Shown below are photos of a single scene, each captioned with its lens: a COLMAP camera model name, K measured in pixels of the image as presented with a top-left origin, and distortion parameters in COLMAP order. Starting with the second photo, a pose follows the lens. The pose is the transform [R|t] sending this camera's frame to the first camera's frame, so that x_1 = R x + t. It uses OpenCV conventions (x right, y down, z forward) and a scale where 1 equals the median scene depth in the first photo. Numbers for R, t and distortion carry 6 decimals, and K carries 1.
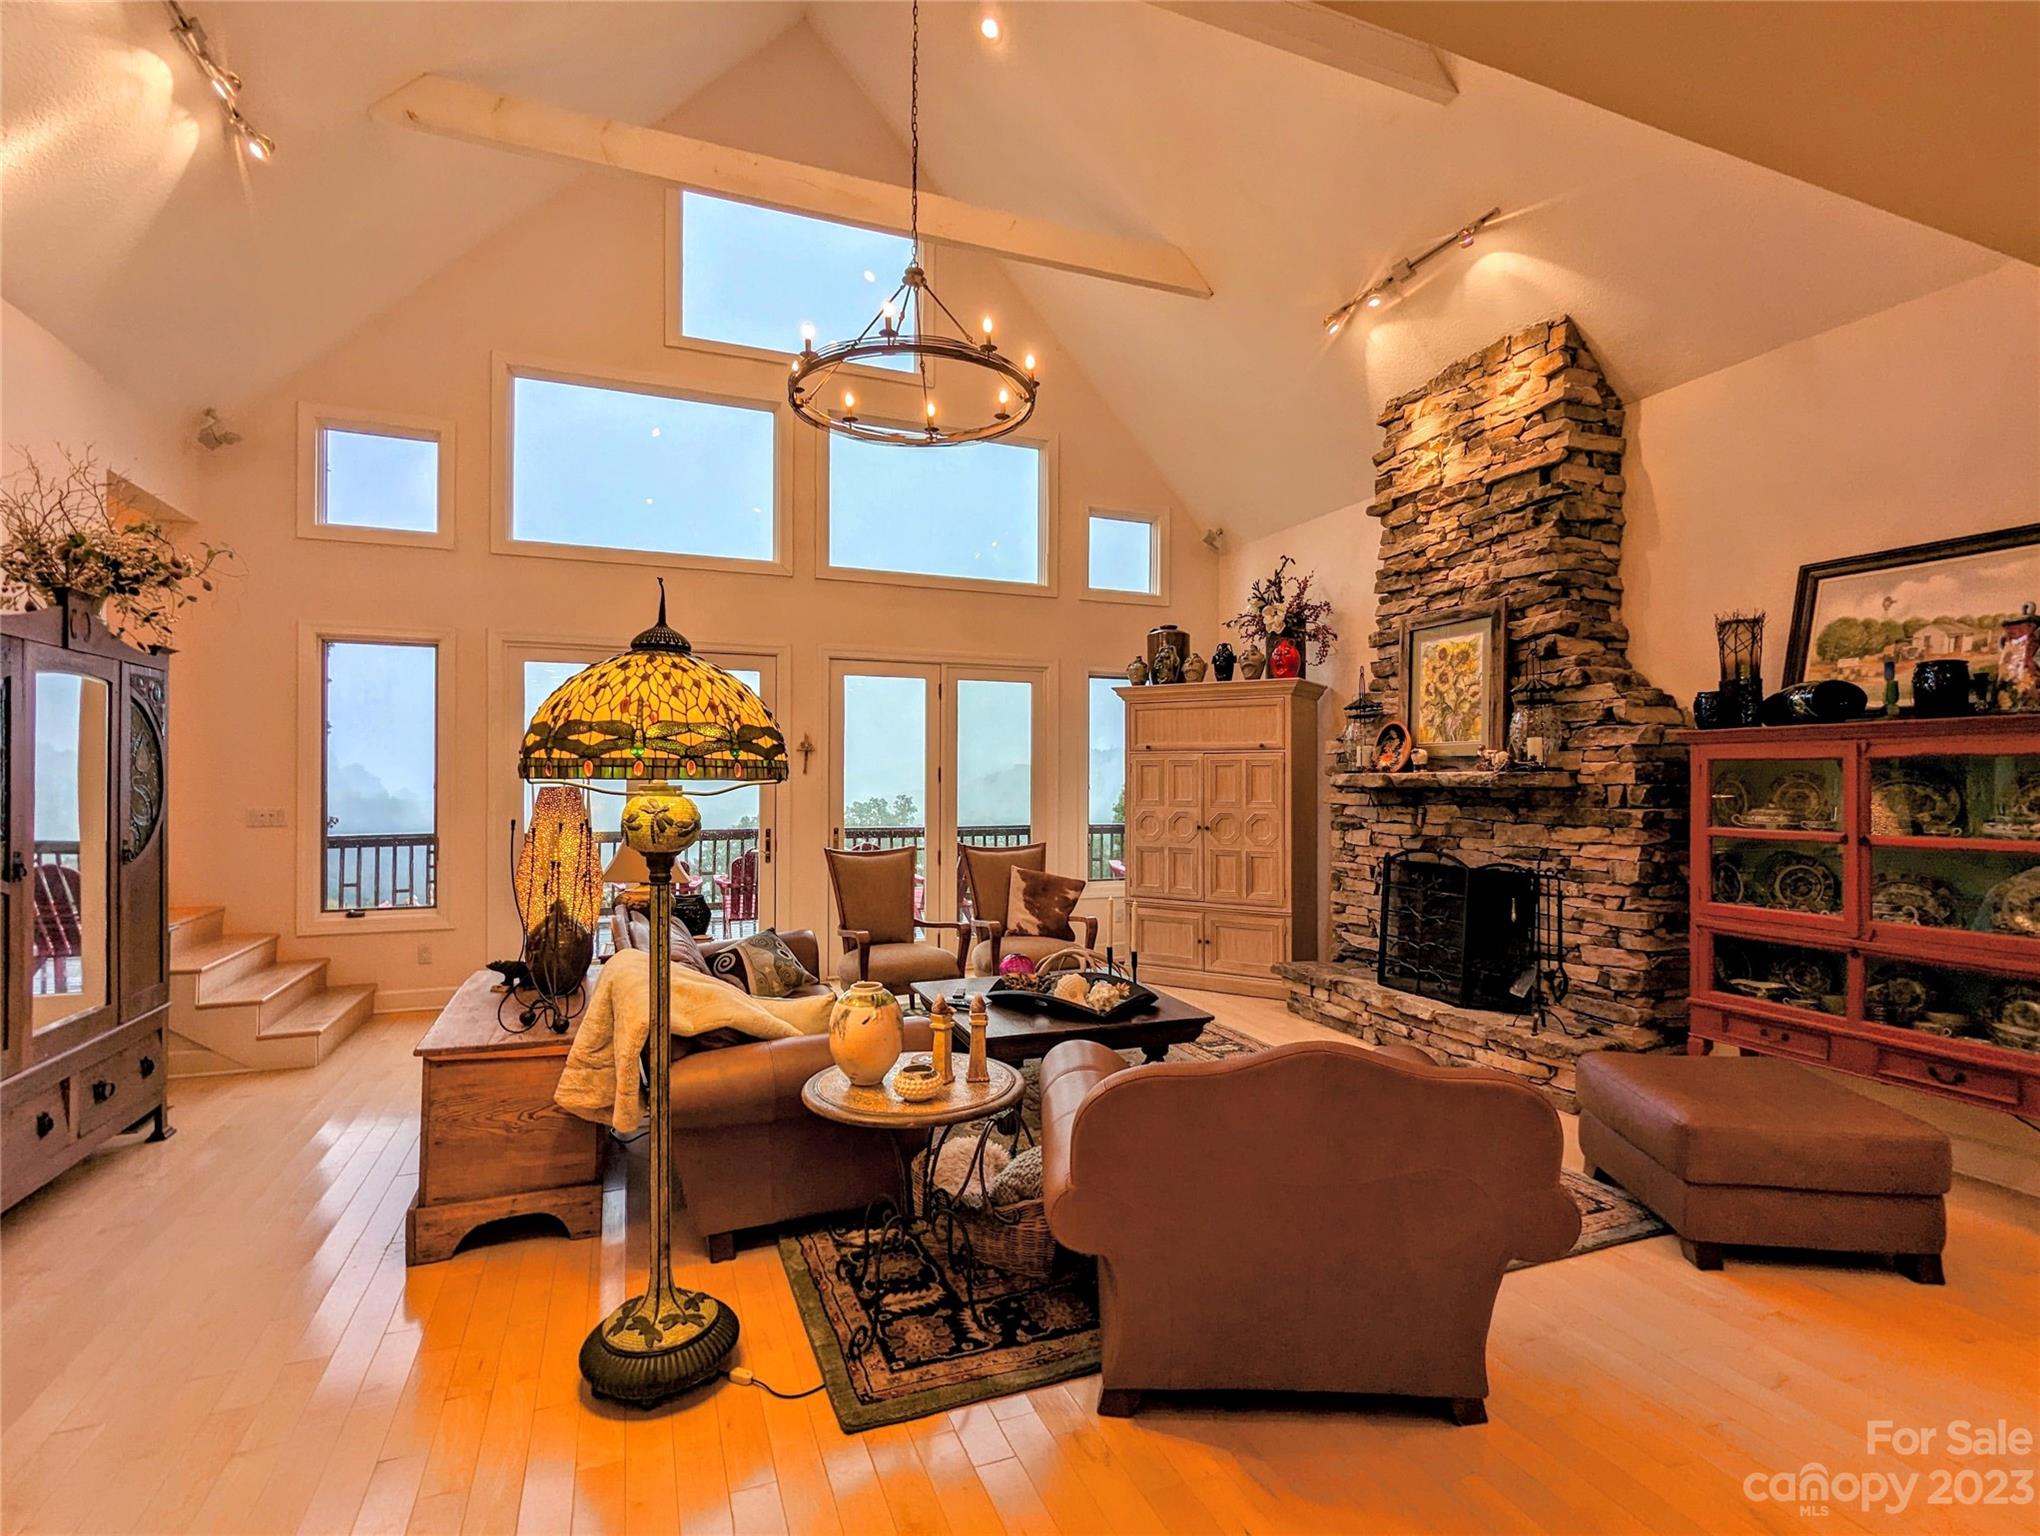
lens RADIAL K [[972.7, 0, 1014.5], [0, 972.7, 776.7], [0, 0, 1]] dist [-0.002695, 0.003500]
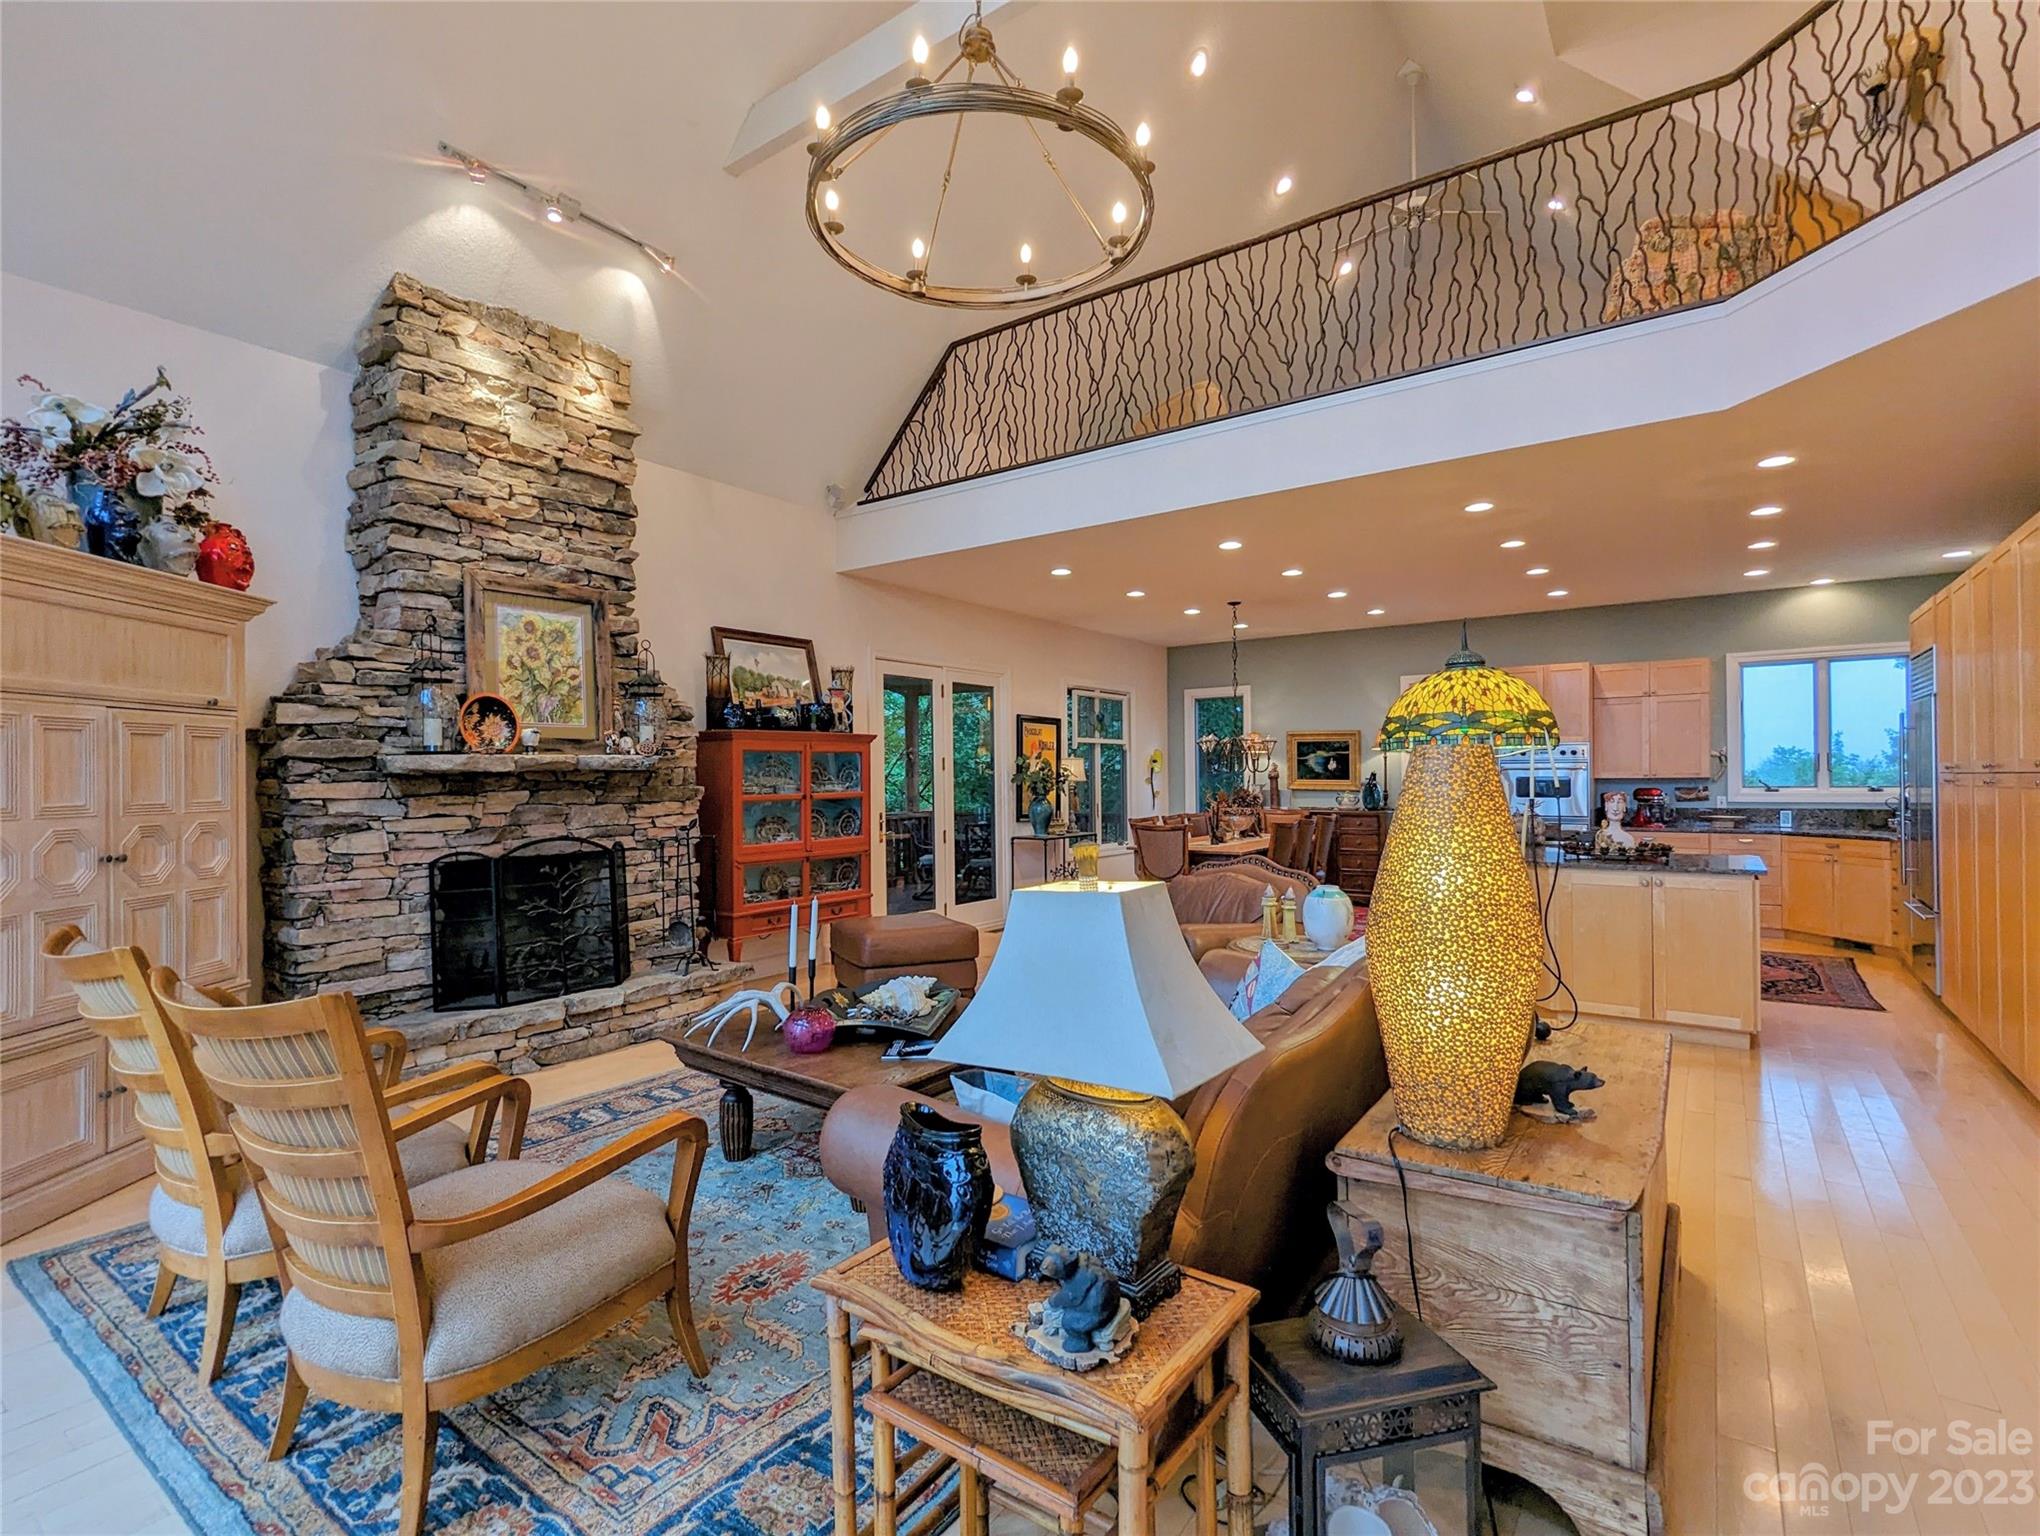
lens RADIAL K [[972.7, 0, 1011.7], [0, 972.7, 770.0], [0, 0, 1]] dist [-0.002695, 0.003500]
pose [[-0.537517, 0.006783, 0.843226, -0.575637], [0.007247, 0.999968, -0.003424, 0.016100], [-0.843222, 0.004270, -0.537548, 1.098821]]
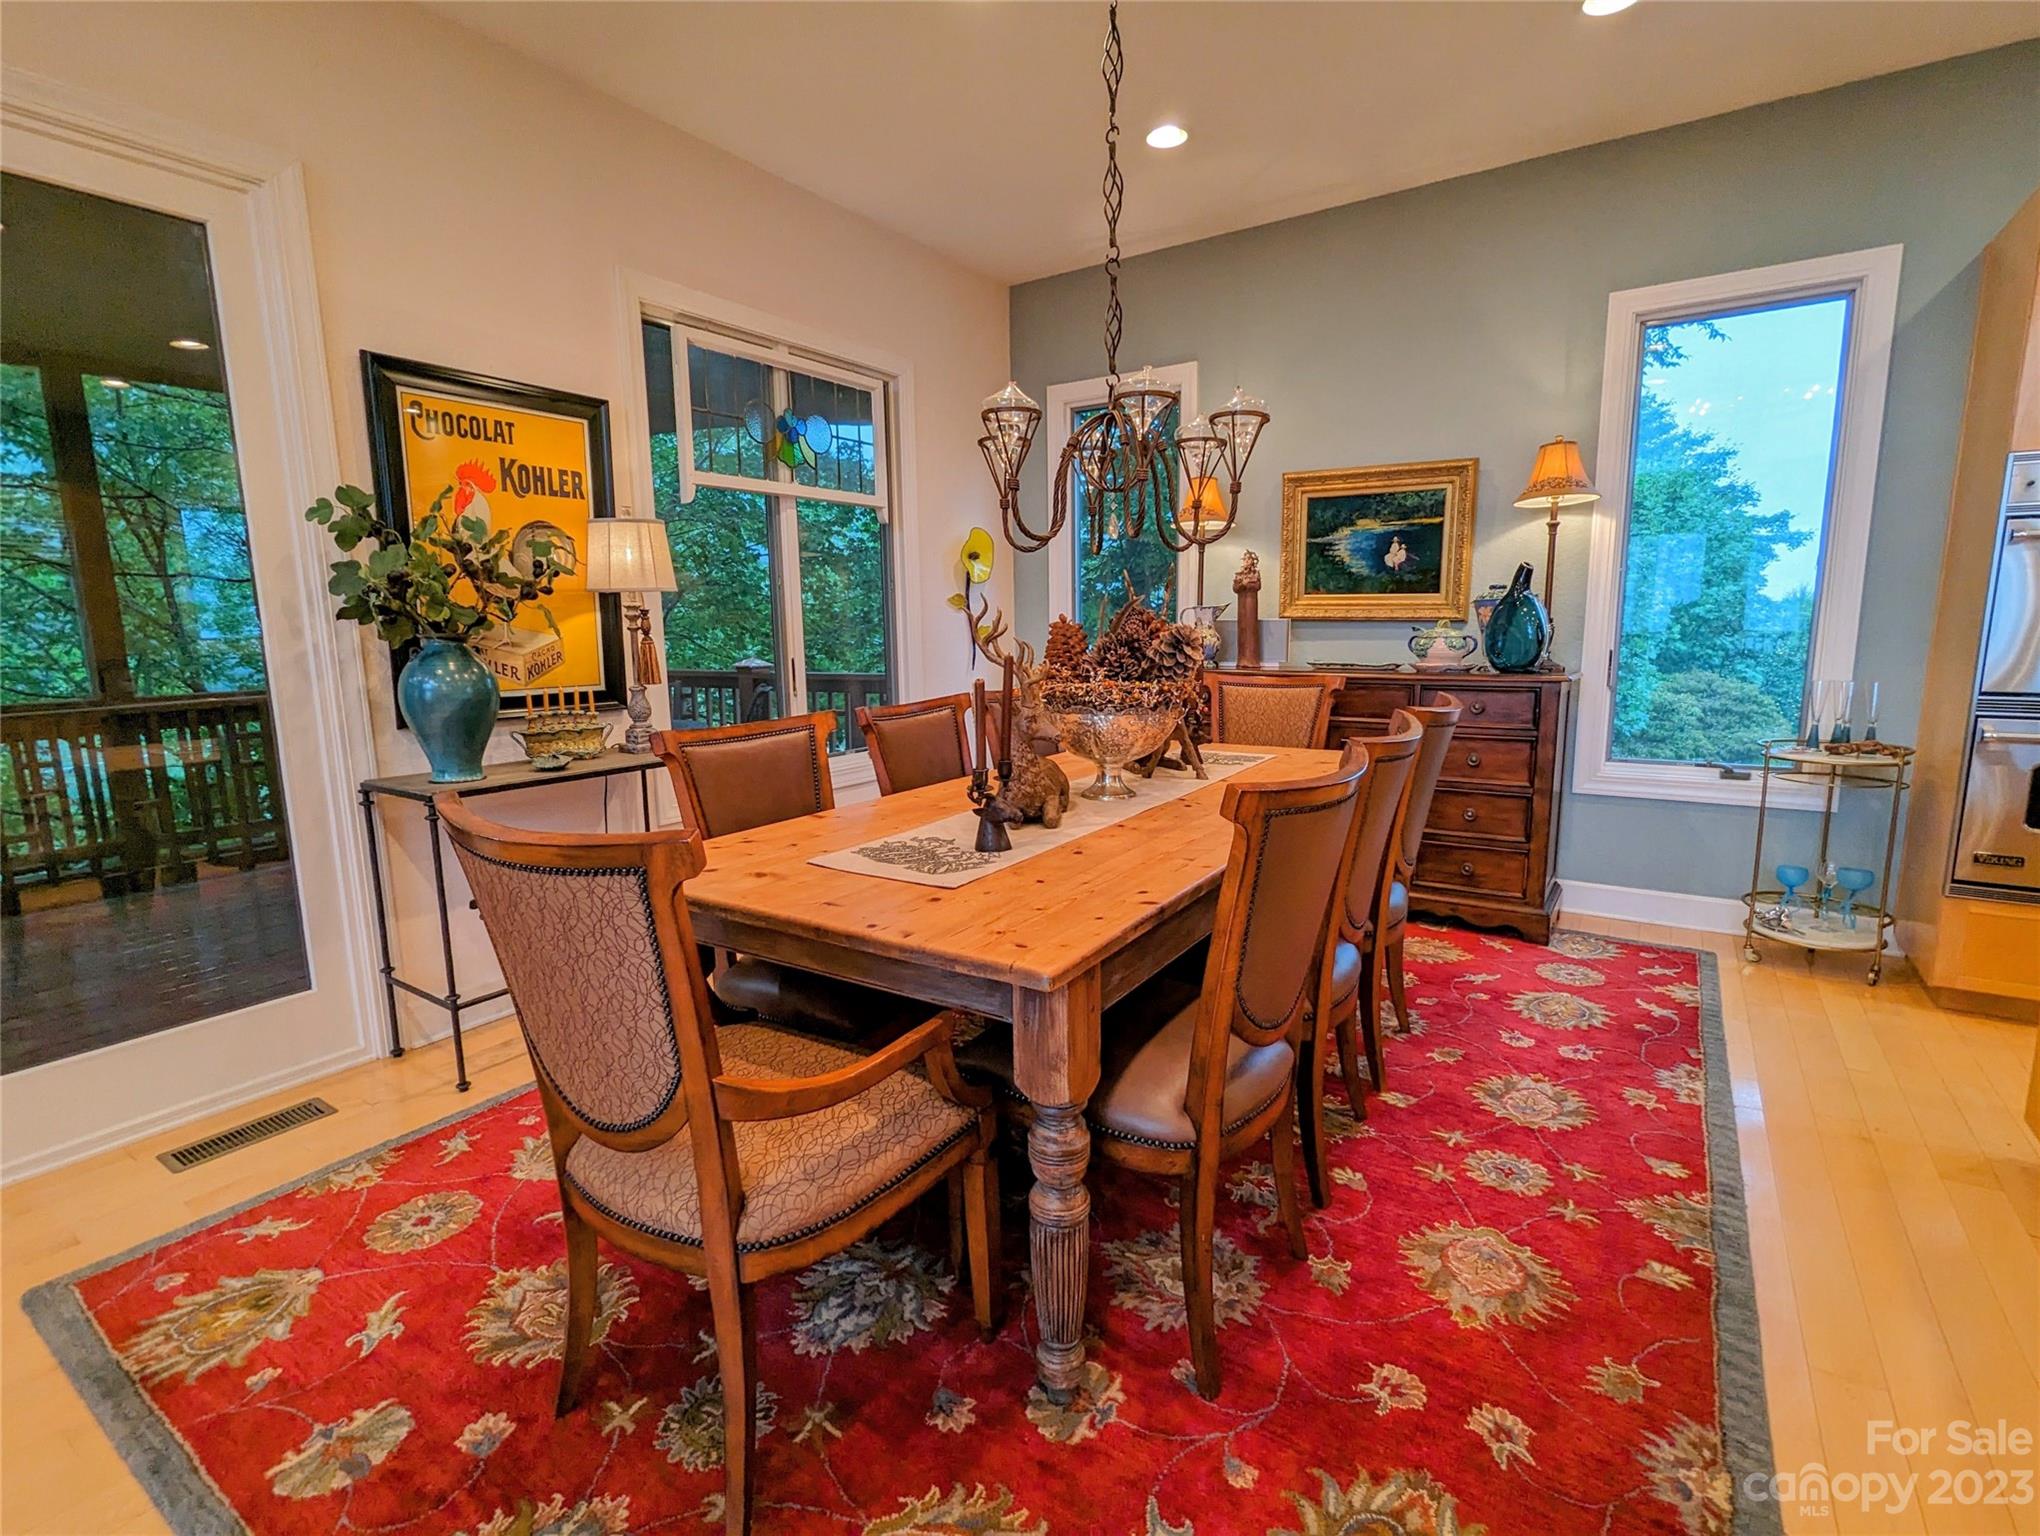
lens RADIAL K [[972.7, 0, 1012.0], [0, 972.7, 772.8], [0, 0, 1]] dist [-0.002695, 0.003500]
pose [[-0.563995, -0.126343, 0.816056, 0.249760], [0.013247, 0.986715, 0.161921, 0.045945], [-0.825672, 0.102133, -0.554828, 0.197550]]
